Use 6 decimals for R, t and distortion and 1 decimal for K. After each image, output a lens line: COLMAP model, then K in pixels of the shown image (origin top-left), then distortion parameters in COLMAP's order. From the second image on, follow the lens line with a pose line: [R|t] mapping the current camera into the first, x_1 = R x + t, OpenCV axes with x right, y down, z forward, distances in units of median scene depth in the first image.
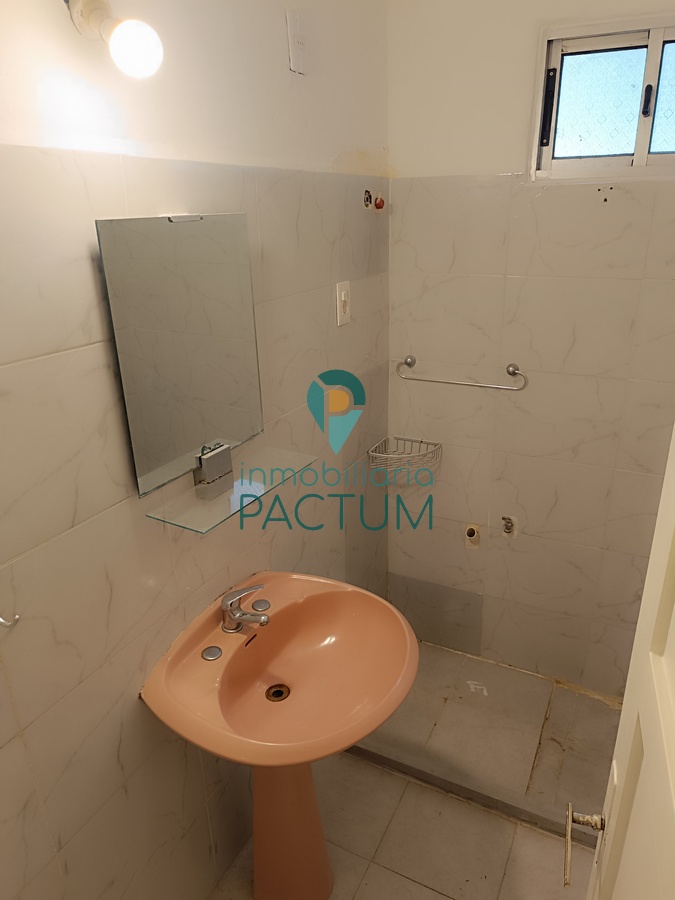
lens RADIAL K [[625.2, 0, 339.1], [0, 625.2, 450.0], [0, 0, 1]] dist [0.009077, -0.019505]
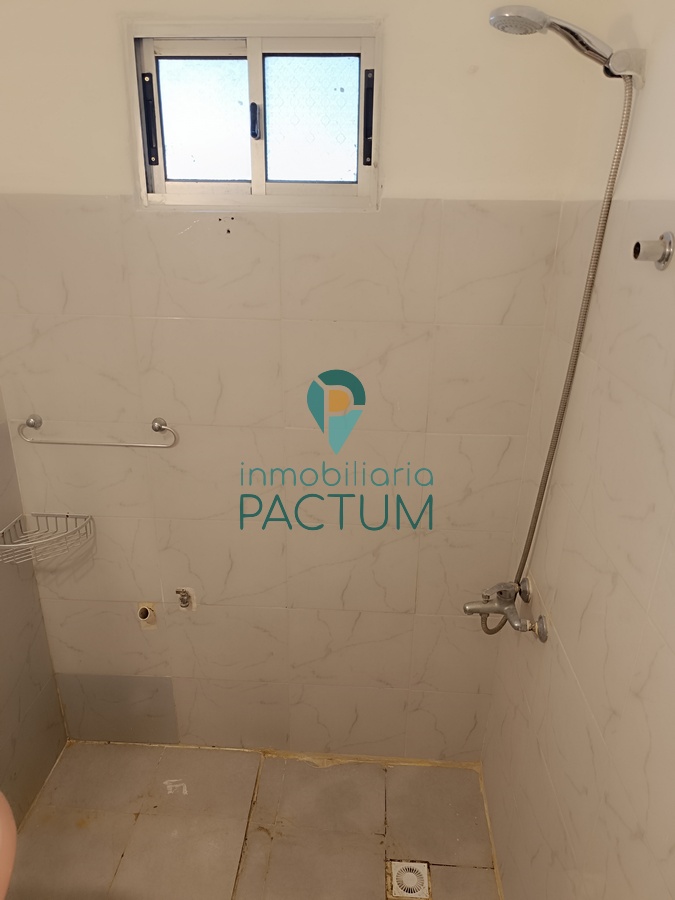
lens RADIAL K [[625.2, 0, 332.3], [0, 625.2, 449.7], [0, 0, 1]] dist [0.009077, -0.019505]
pose [[0.919904, -0.109232, 0.376624, 0.163200], [0.112408, 0.993569, 0.013607, -0.076890], [-0.375689, 0.029818, 0.926266, 0.121543]]
